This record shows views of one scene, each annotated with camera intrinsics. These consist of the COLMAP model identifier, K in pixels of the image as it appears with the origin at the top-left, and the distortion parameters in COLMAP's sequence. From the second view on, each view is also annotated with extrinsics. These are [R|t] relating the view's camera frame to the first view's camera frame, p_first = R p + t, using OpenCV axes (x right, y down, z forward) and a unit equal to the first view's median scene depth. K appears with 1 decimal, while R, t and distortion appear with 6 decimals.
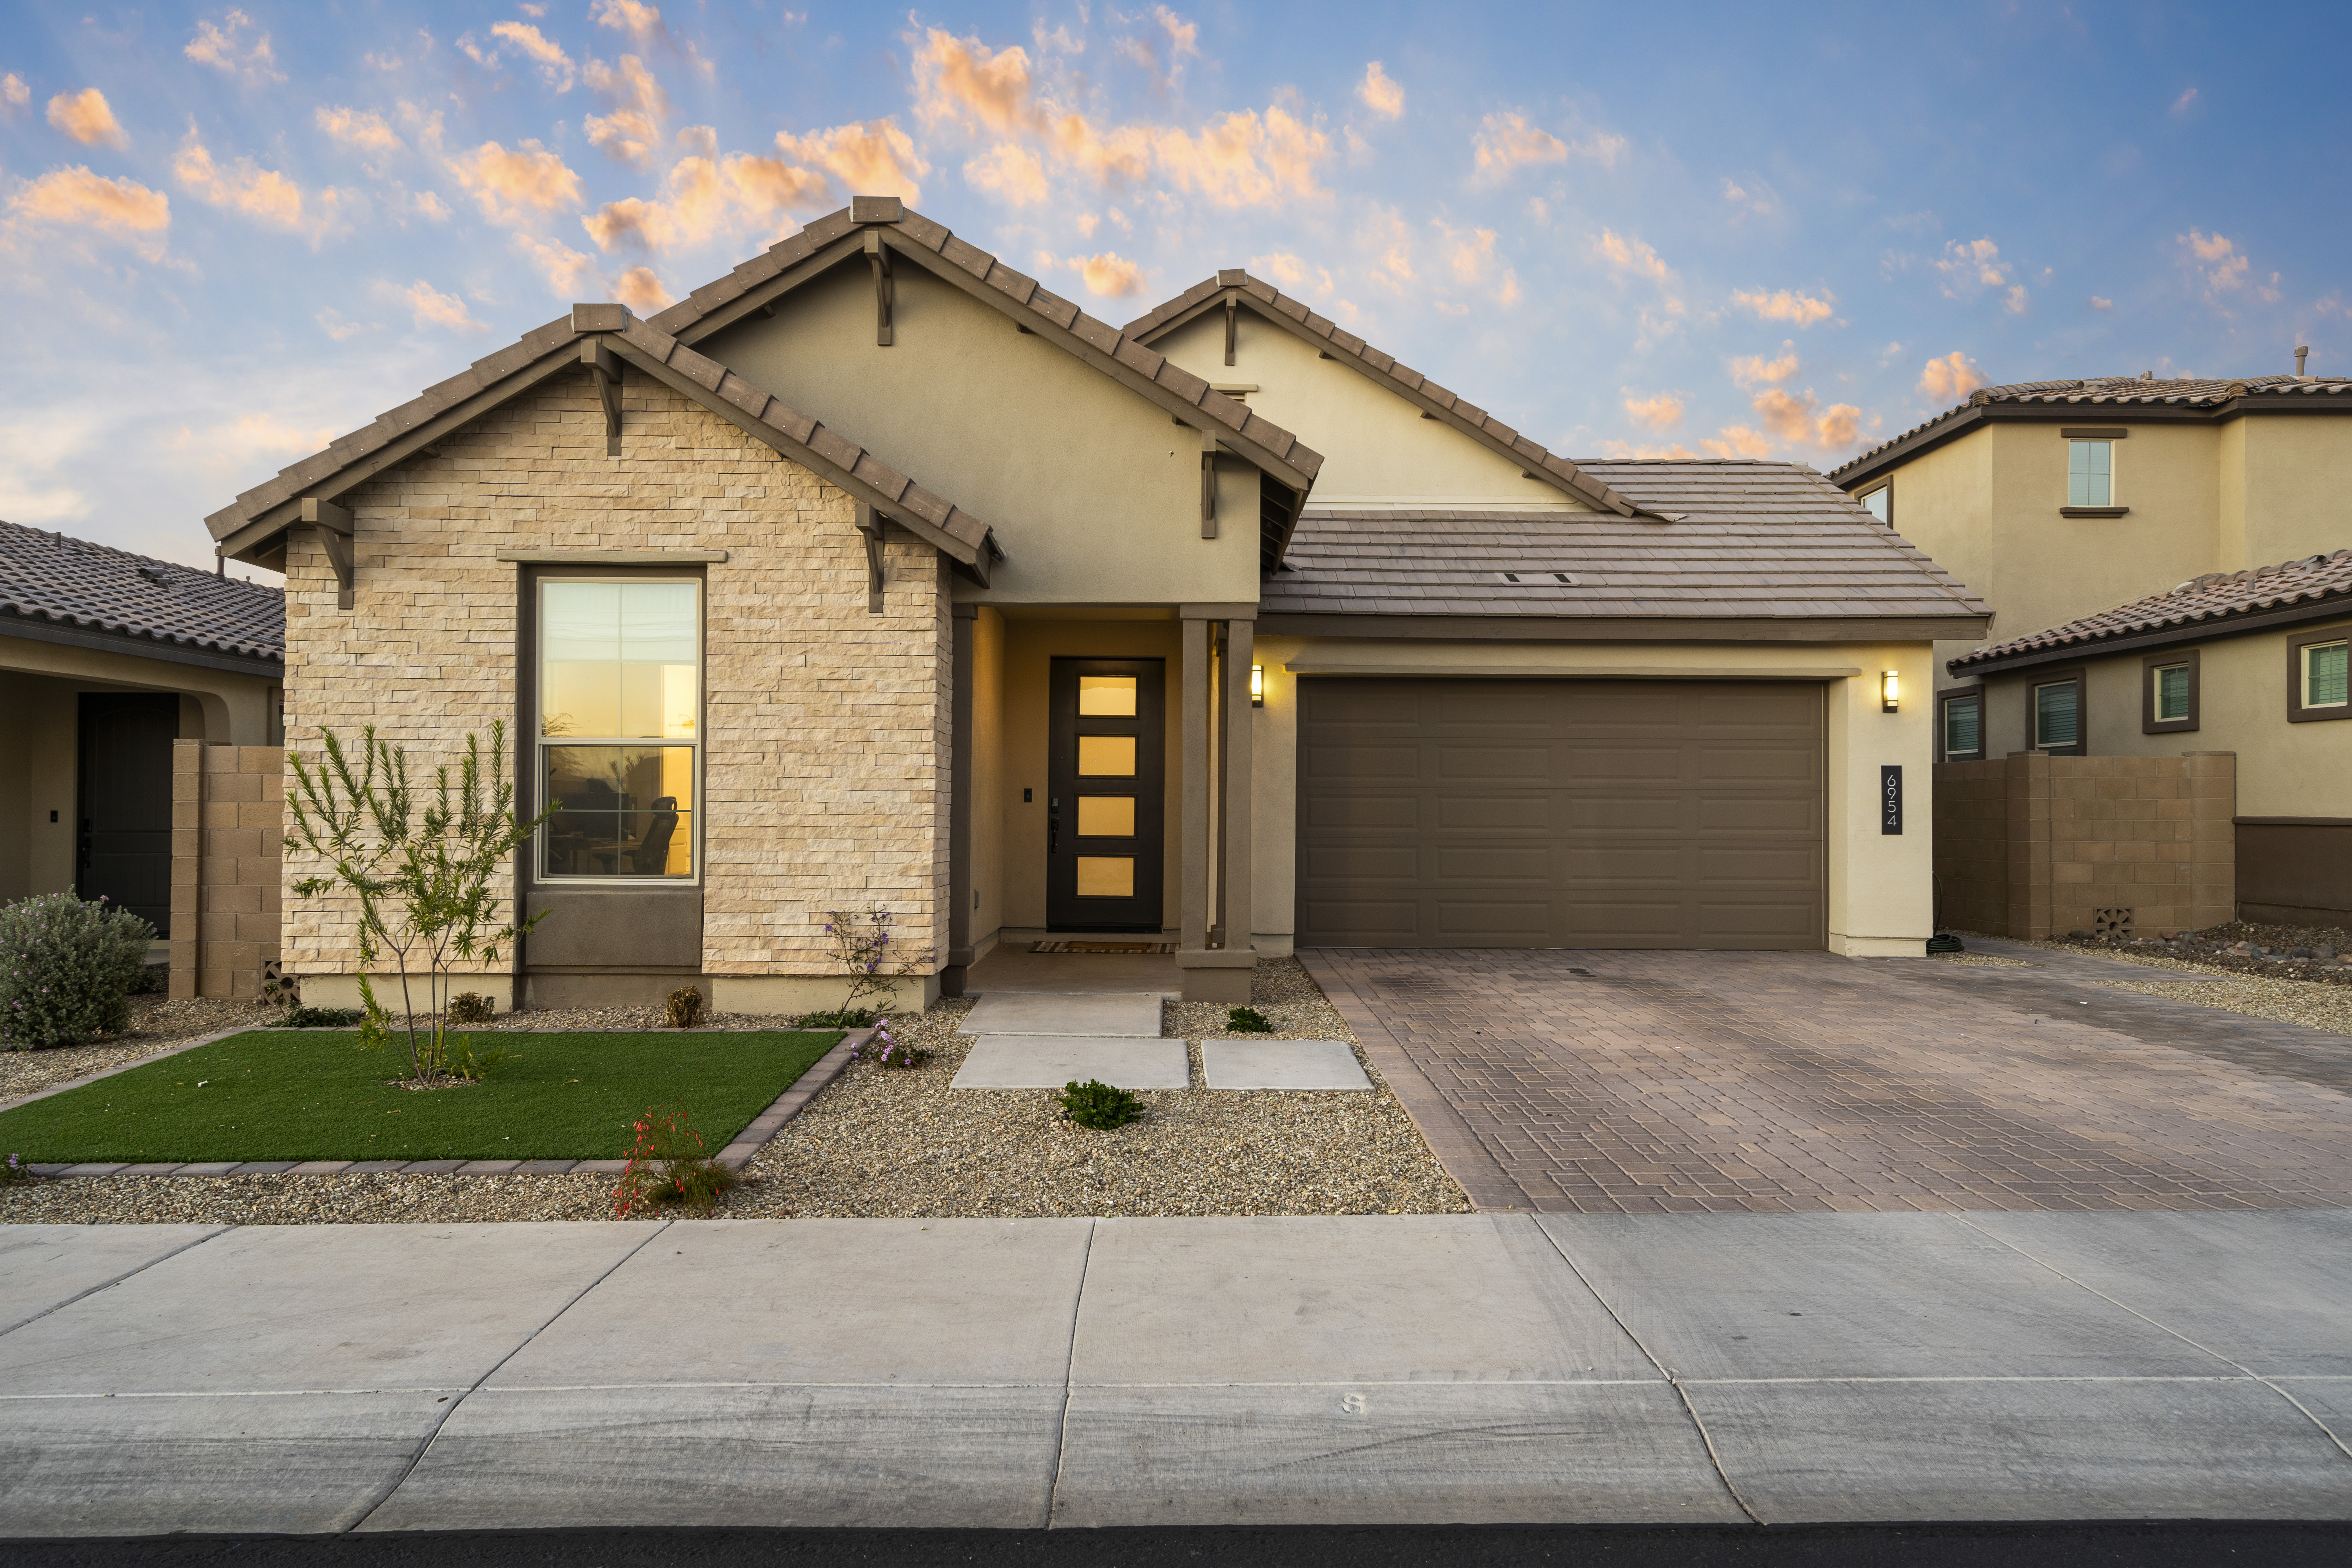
lens RADIAL K [[1479.7, 0, 1176.9], [0, 1479.7, 787.3], [0, 0, 1]] dist [-0.002097, -0.000216]
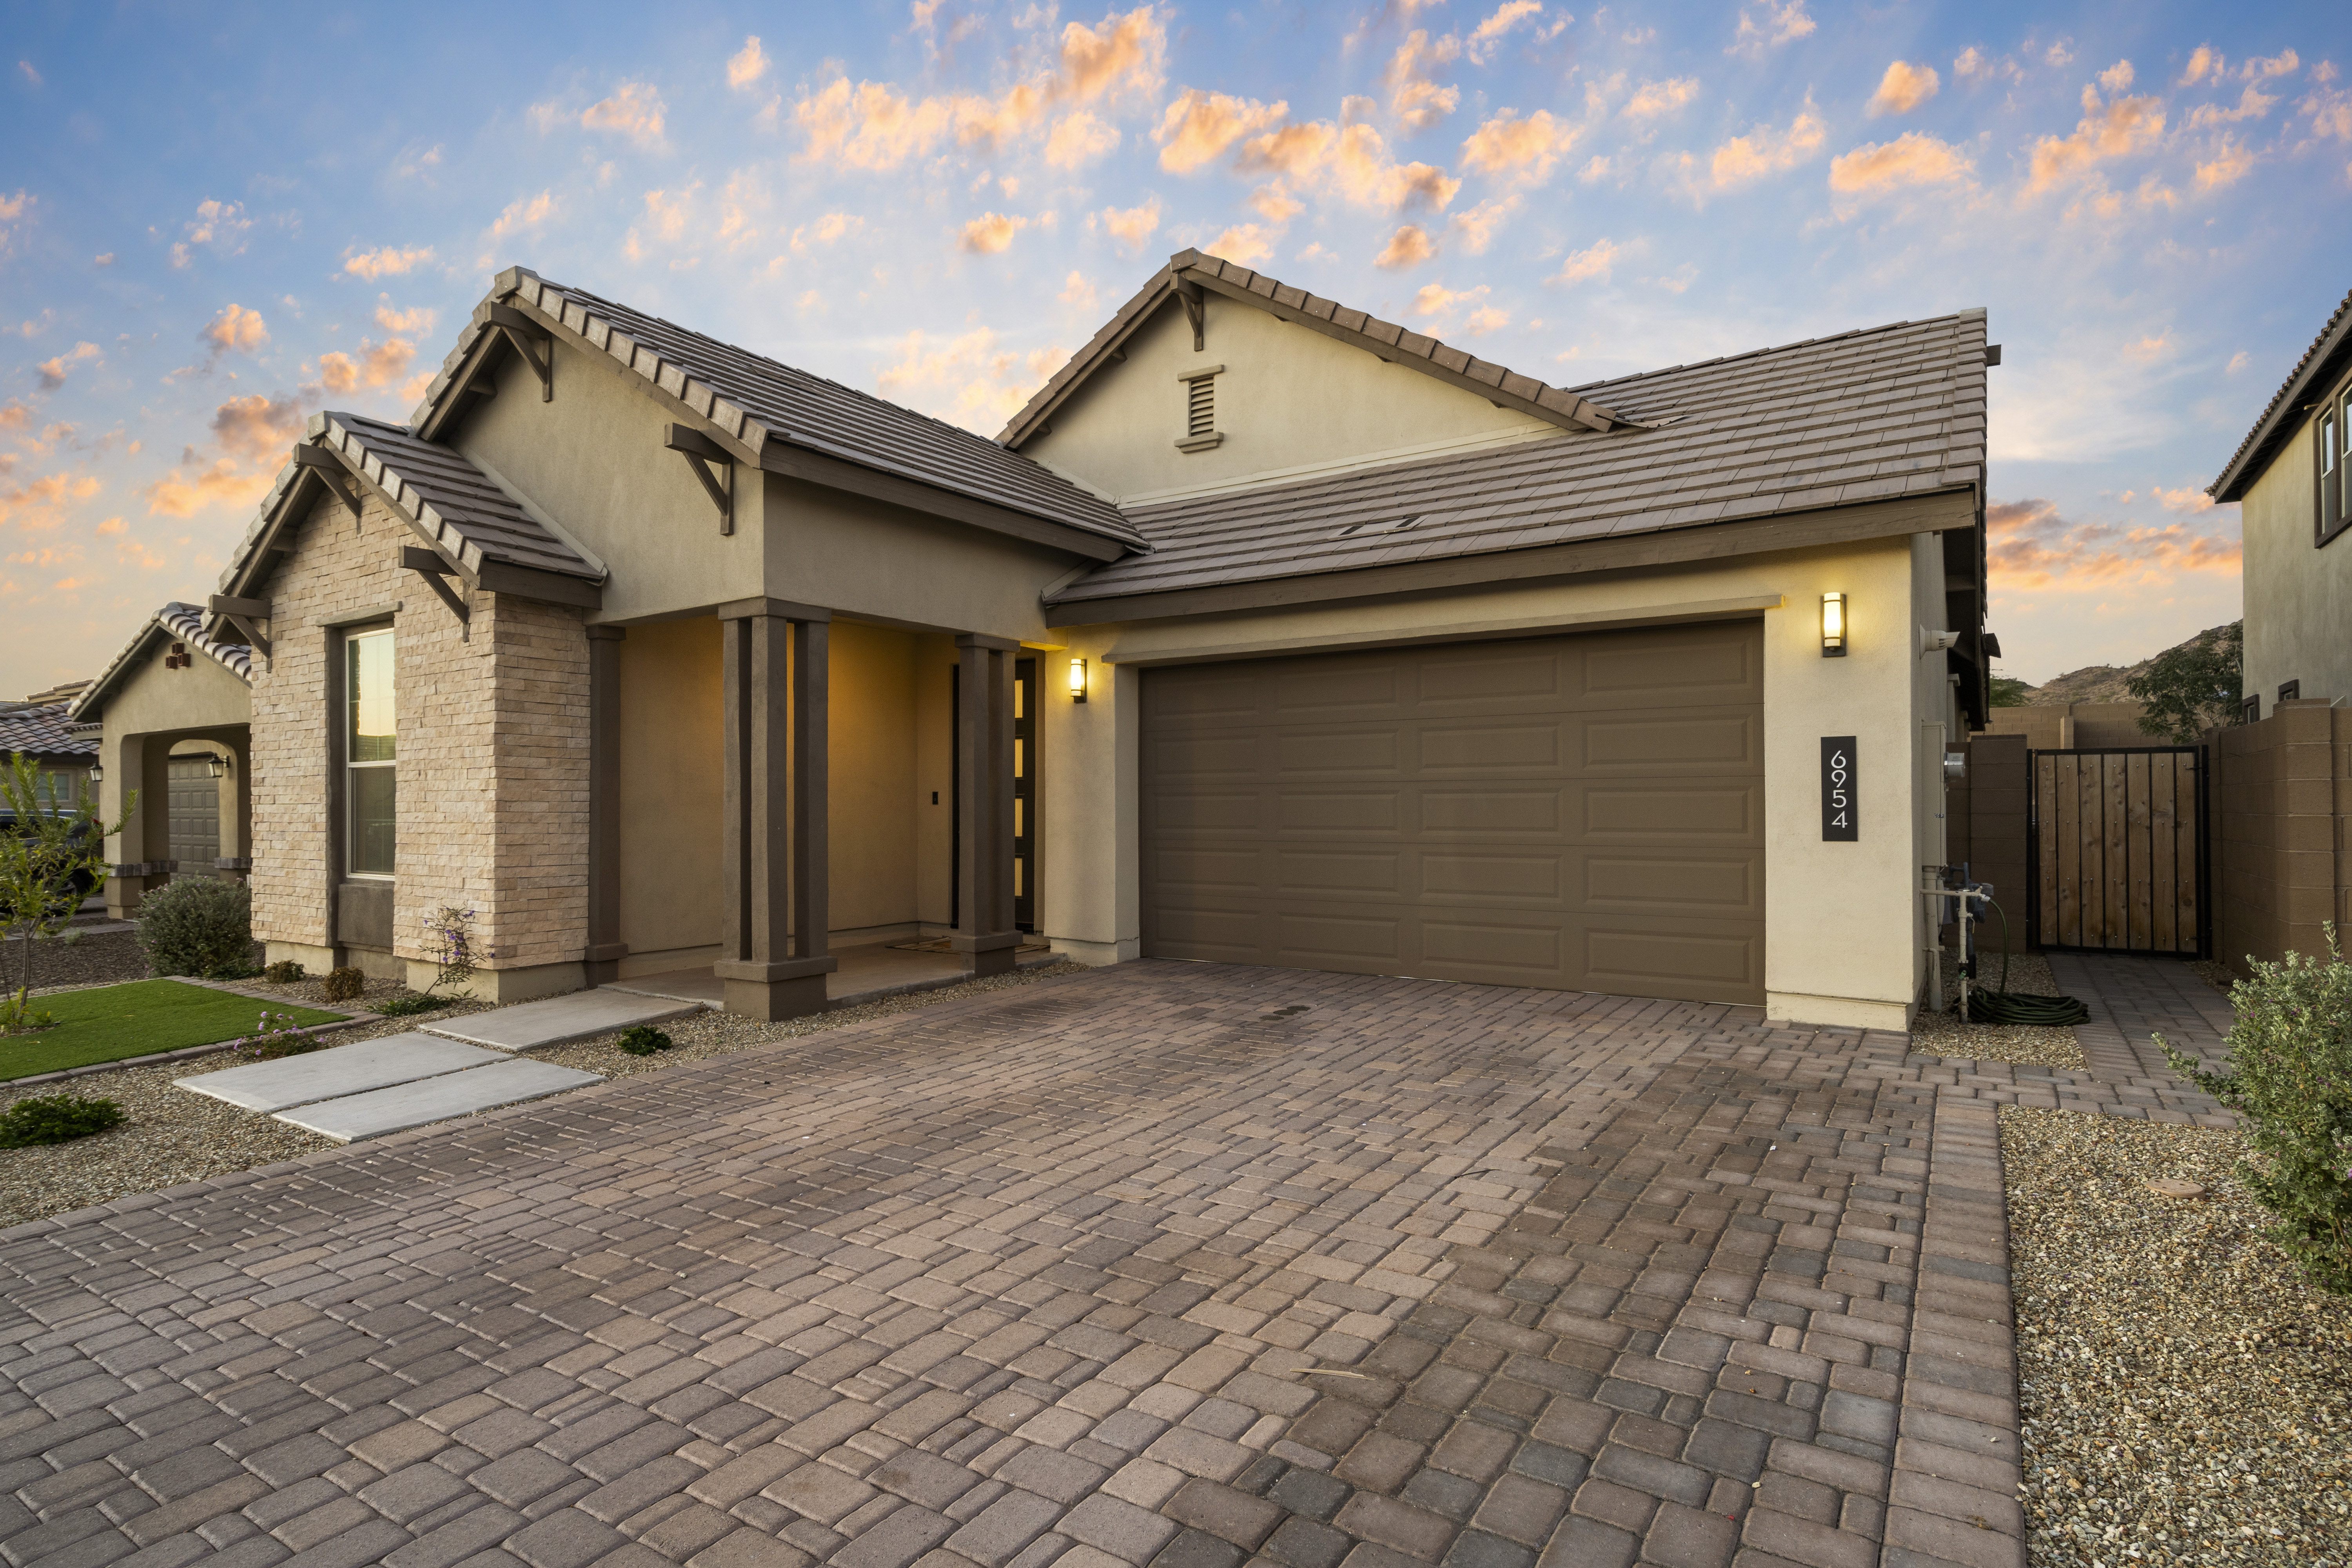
lens RADIAL K [[1202.4, 0, 1174.8], [0, 1202.4, 790.5], [0, 0, 1]] dist [-0.004684, -0.000146]
pose [[0.831966, -0.016915, -0.554569, 0.532915], [0.020264, 0.999795, -0.000094, 0.003295], [0.554457, -0.011160, 0.832137, 0.389920]]
